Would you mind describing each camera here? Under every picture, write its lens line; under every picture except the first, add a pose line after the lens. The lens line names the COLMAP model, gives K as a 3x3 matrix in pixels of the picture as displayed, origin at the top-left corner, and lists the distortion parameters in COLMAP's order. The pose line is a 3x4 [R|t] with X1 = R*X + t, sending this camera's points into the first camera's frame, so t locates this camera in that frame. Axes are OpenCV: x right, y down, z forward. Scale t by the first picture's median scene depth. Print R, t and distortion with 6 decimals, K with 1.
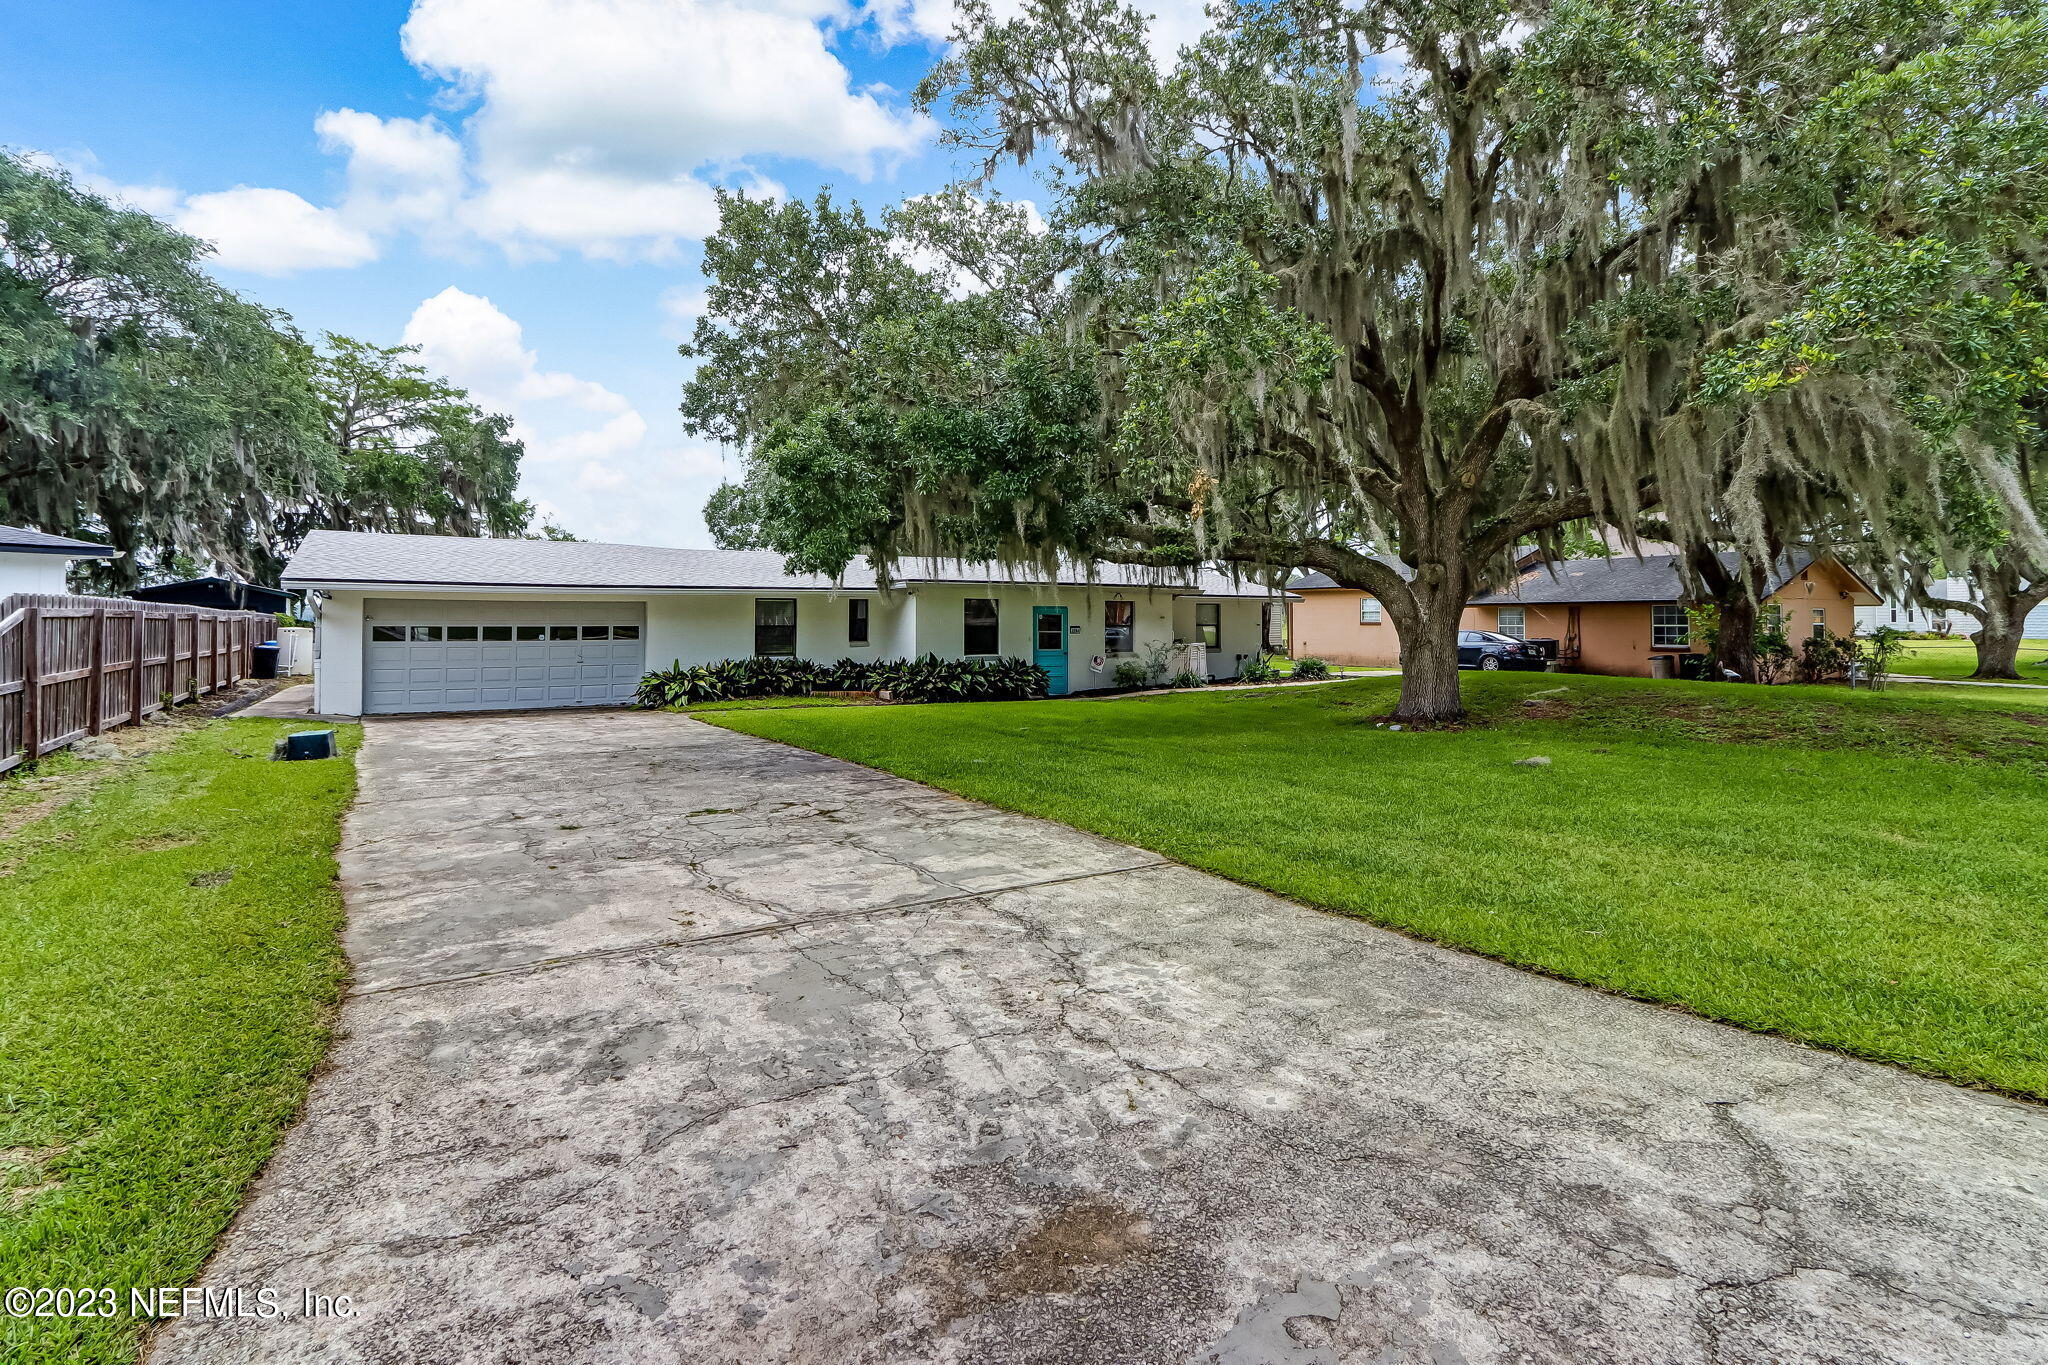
lens RADIAL K [[976.6, 0, 1028.4], [0, 976.6, 688.5], [0, 0, 1]] dist [-0.006762, -0.000031]
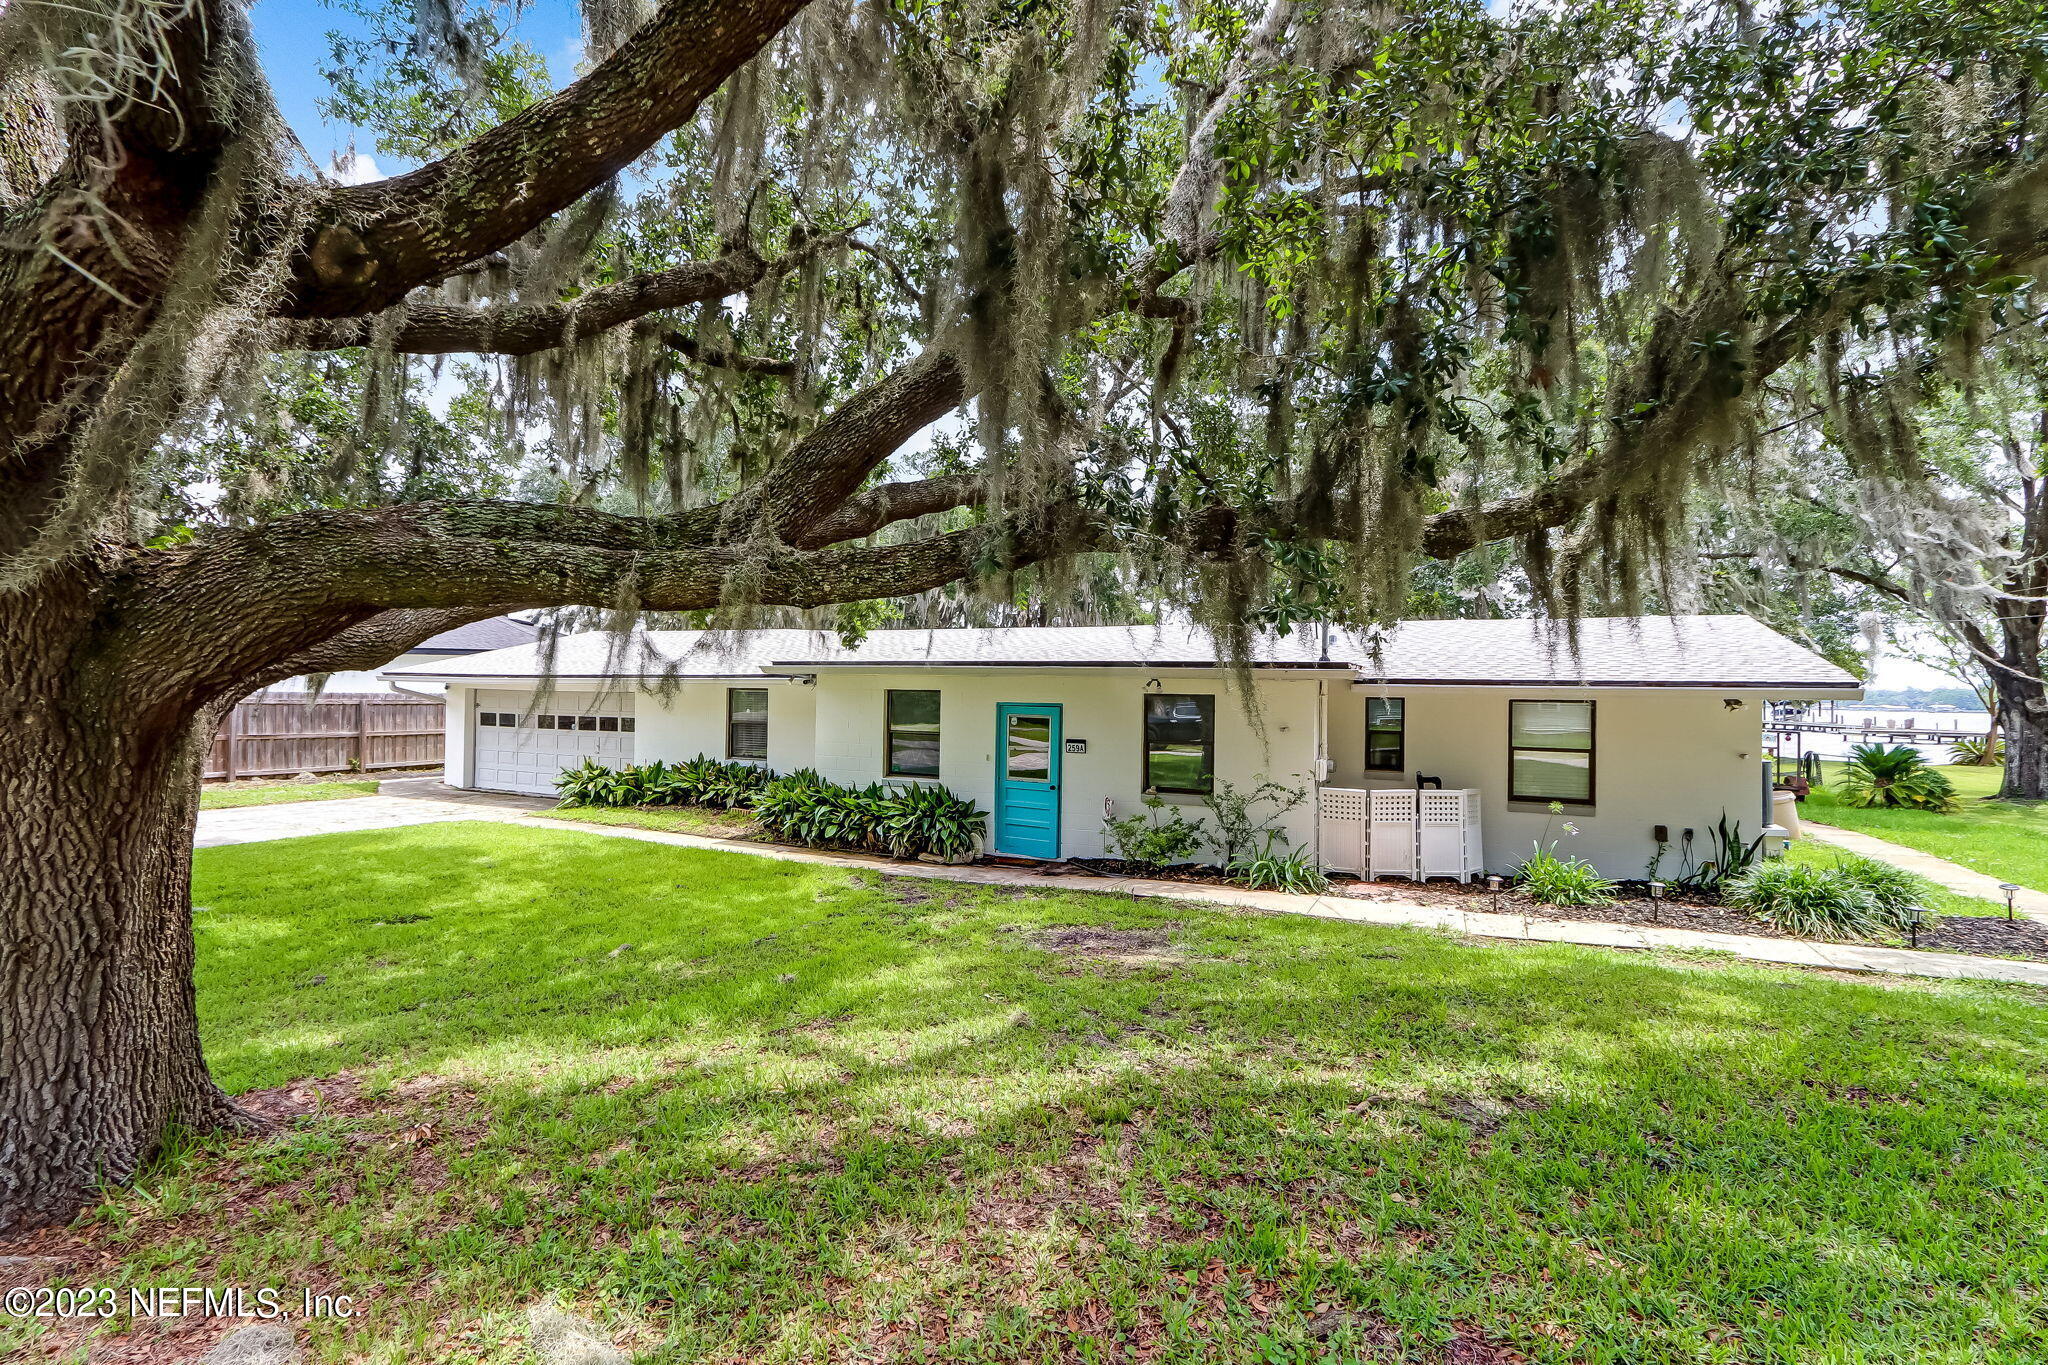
lens RADIAL K [[976.6, 0, 1028.4], [0, 976.6, 688.5], [0, 0, 1]] dist [-0.006762, -0.000031]
pose [[0.556040, 0.003076, -0.831150, 0.519956], [-0.074199, 0.996184, -0.045953, -0.068966], [0.827837, 0.087222, 0.554146, 0.708945]]
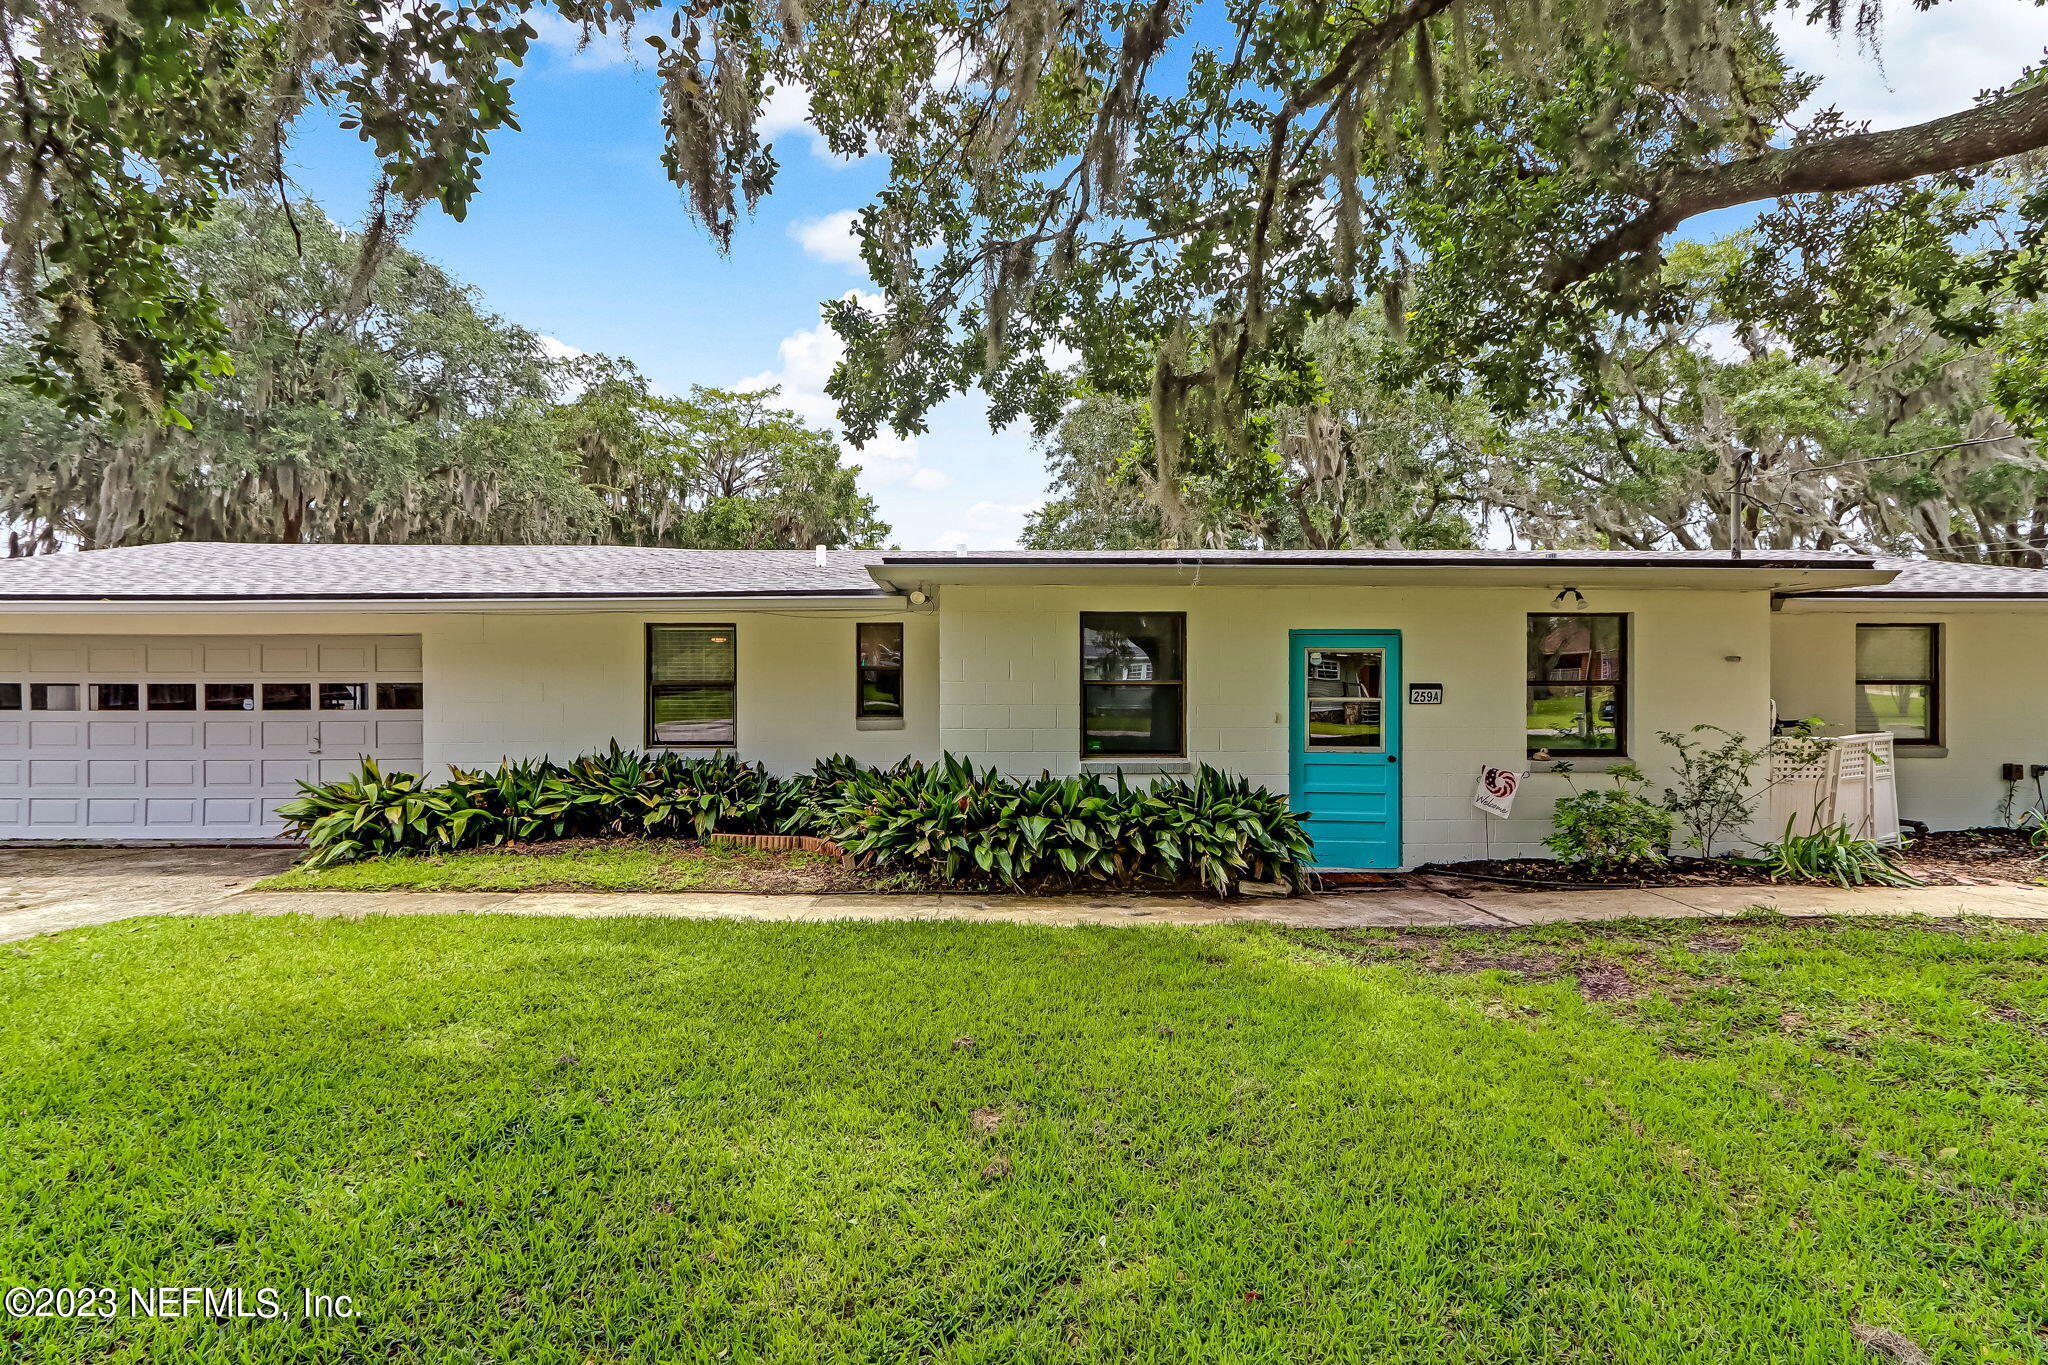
lens RADIAL K [[976.6, 0, 1028.4], [0, 976.6, 688.5], [0, 0, 1]] dist [-0.006762, -0.000031]
pose [[0.859843, 0.000203, -0.510558, 0.111588], [-0.033131, 0.997914, -0.055400, -0.039540], [0.509482, 0.064551, 0.858057, 0.653359]]
